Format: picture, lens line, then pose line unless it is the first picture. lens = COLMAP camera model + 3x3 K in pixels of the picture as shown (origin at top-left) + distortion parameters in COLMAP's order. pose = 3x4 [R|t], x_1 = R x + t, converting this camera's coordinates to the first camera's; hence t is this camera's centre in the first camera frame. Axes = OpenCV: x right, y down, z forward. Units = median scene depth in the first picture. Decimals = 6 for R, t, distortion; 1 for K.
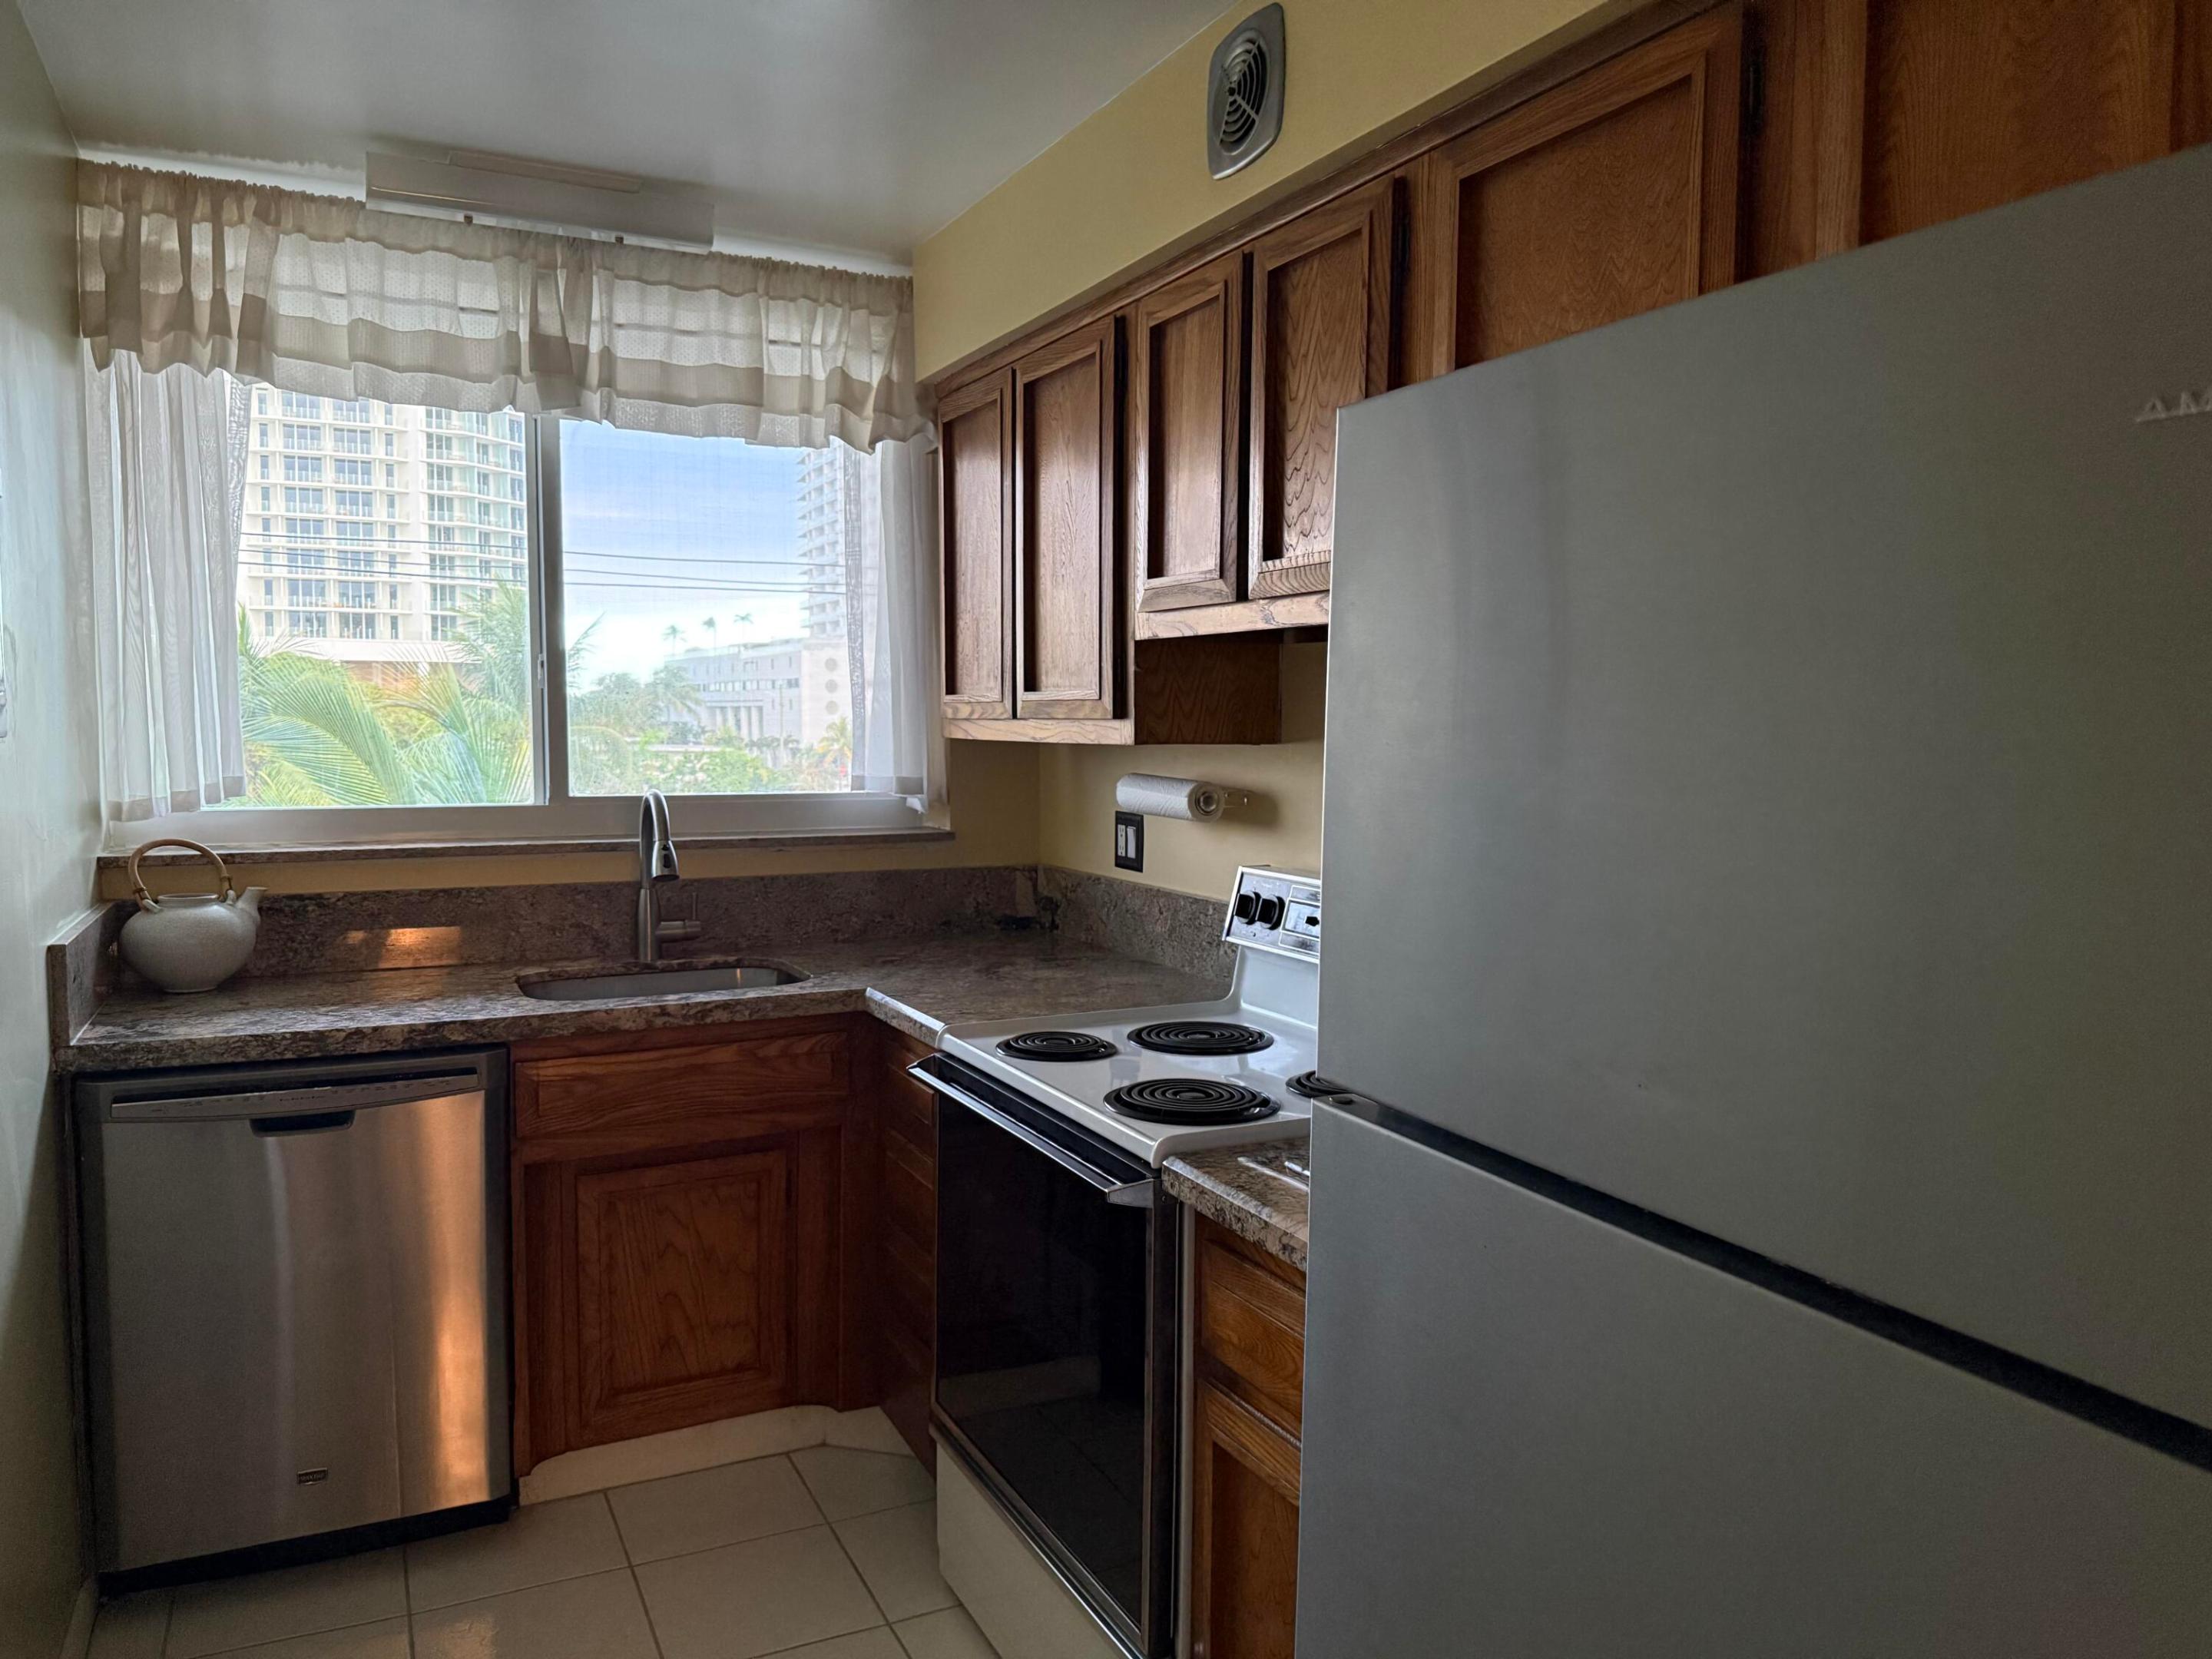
lens RADIAL K [[1562.5, 0, 1106.0], [0, 1562.5, 829.5], [0, 0, 1]] dist [0.089630, -0.120484]
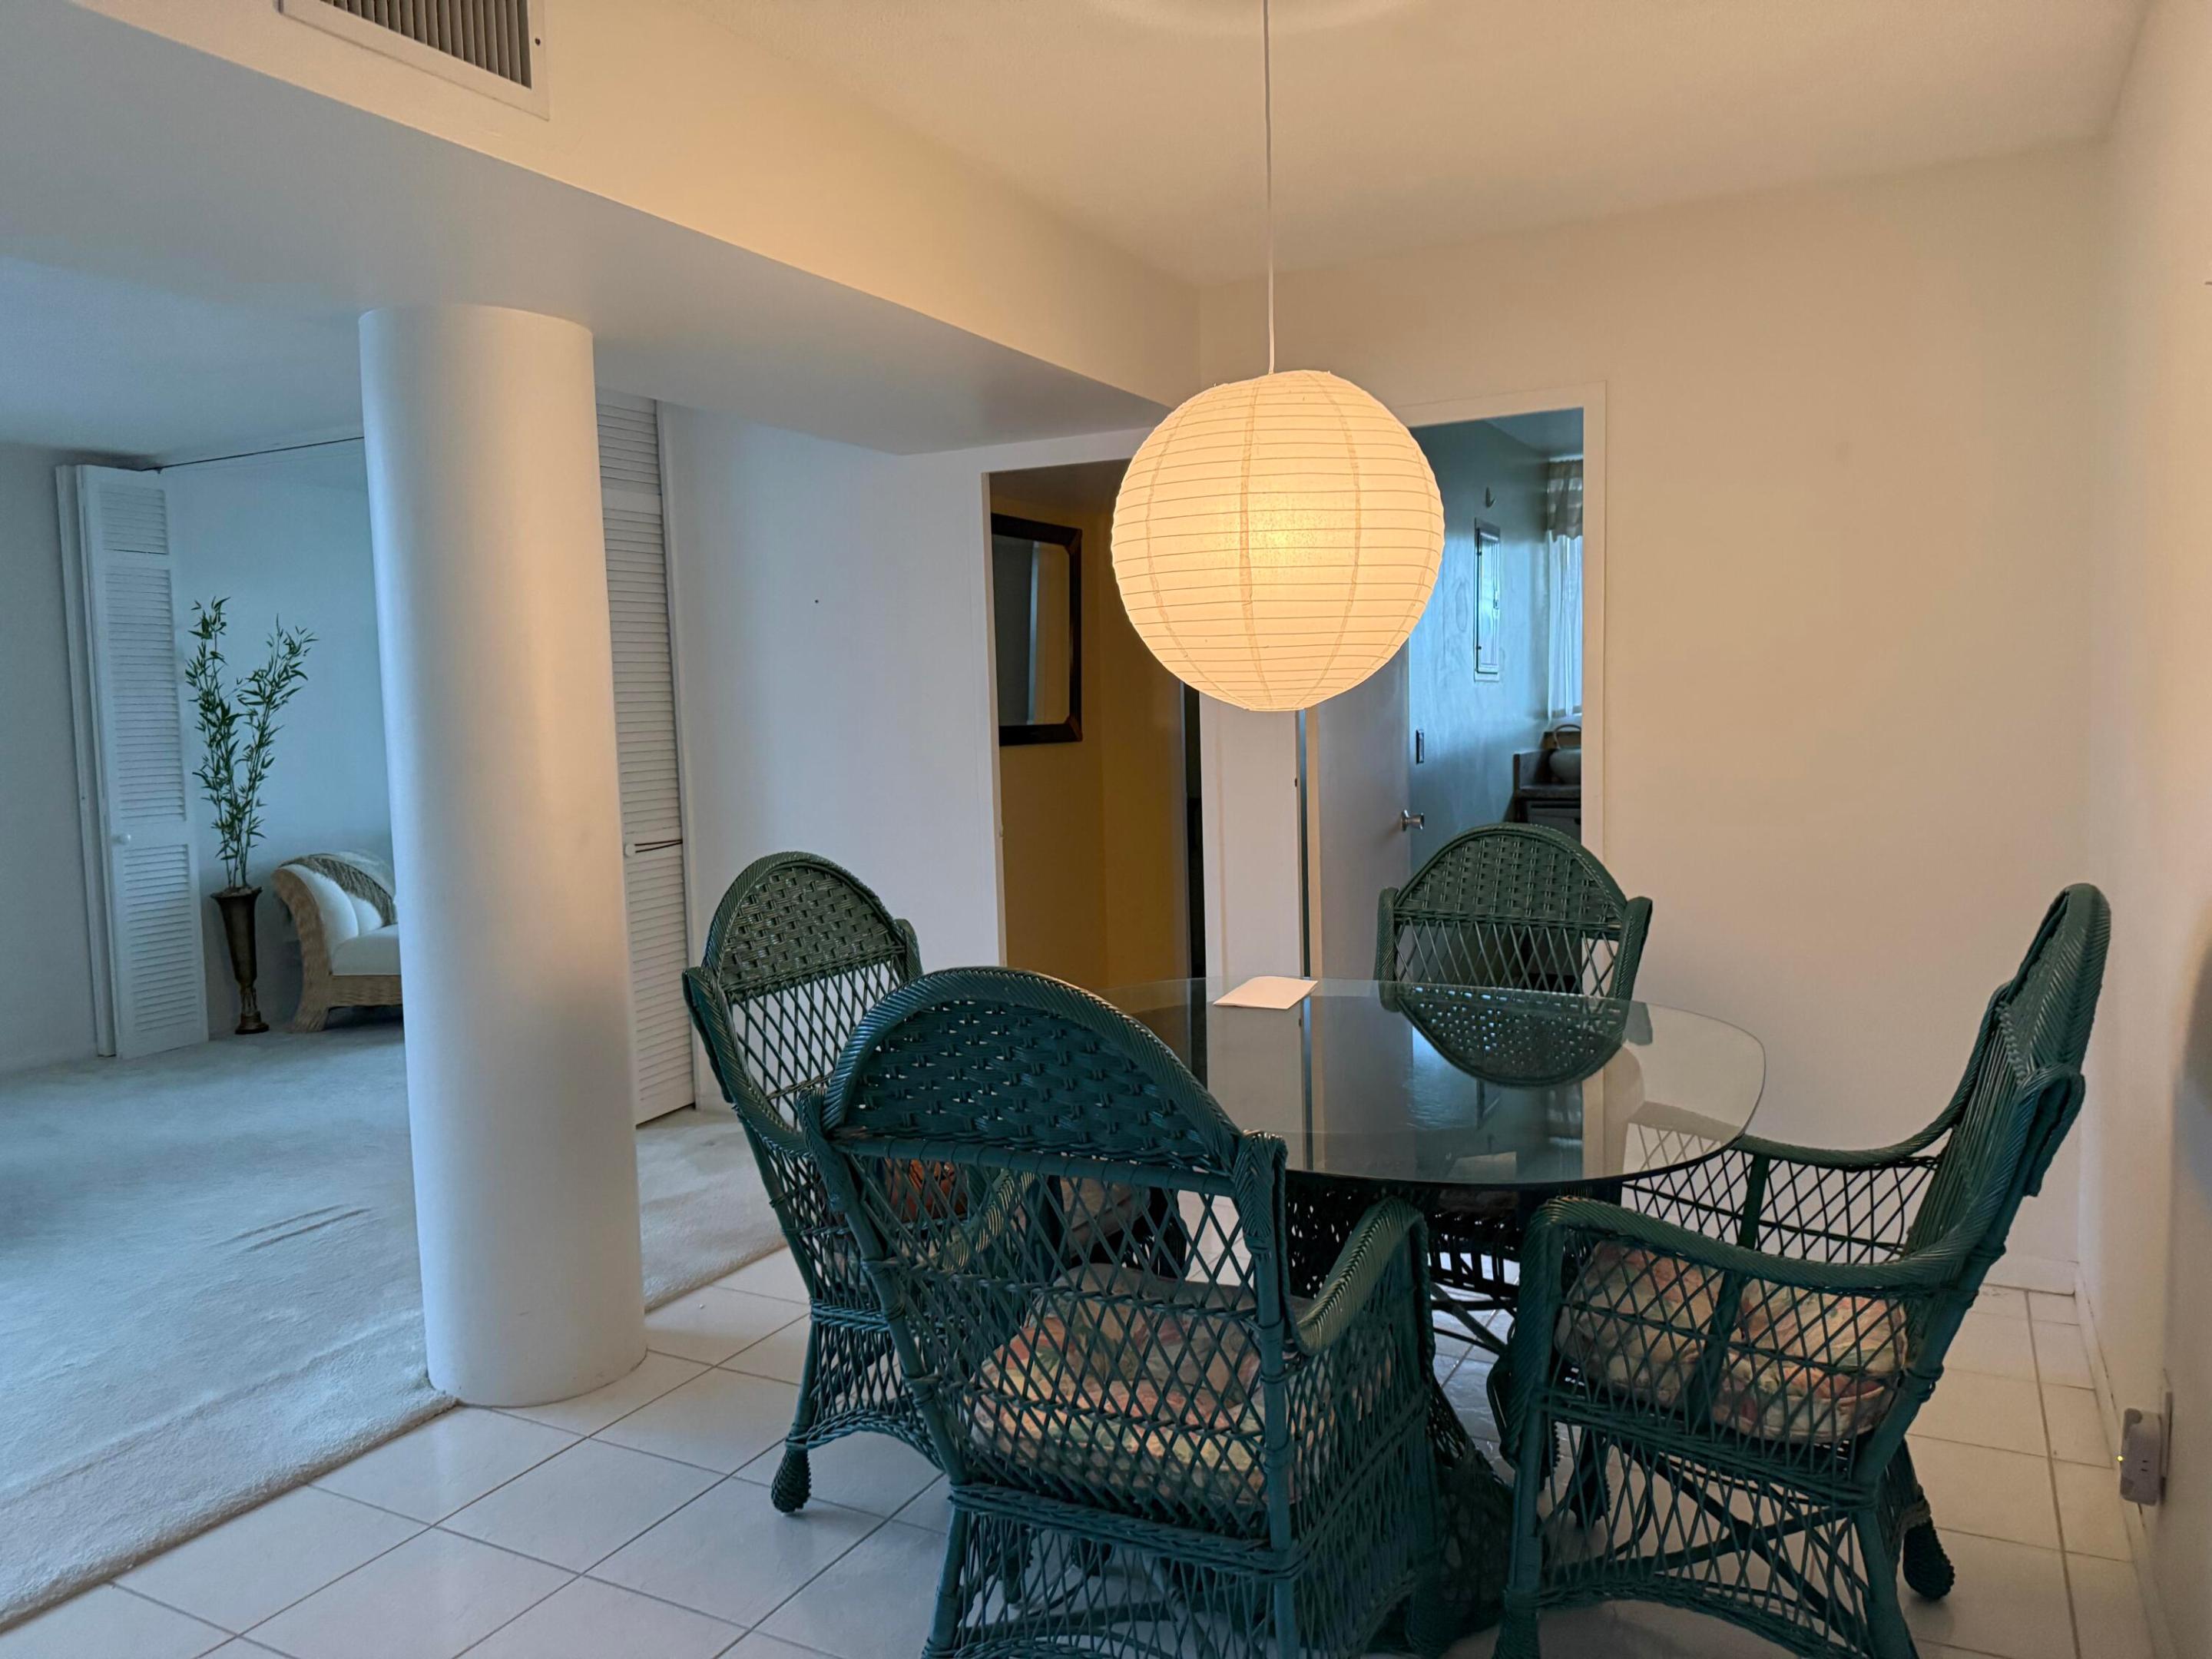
lens RADIAL K [[1563.1, 0, 1106.0], [0, 1563.1, 829.5], [0, 0, 1]] dist [0.009956, -0.013161]
pose [[0.588338, 0.041818, -0.807533, 0.917056], [-0.028384, 0.999114, 0.031059, 0.106130], [0.808116, 0.004648, 0.589004, -0.982405]]
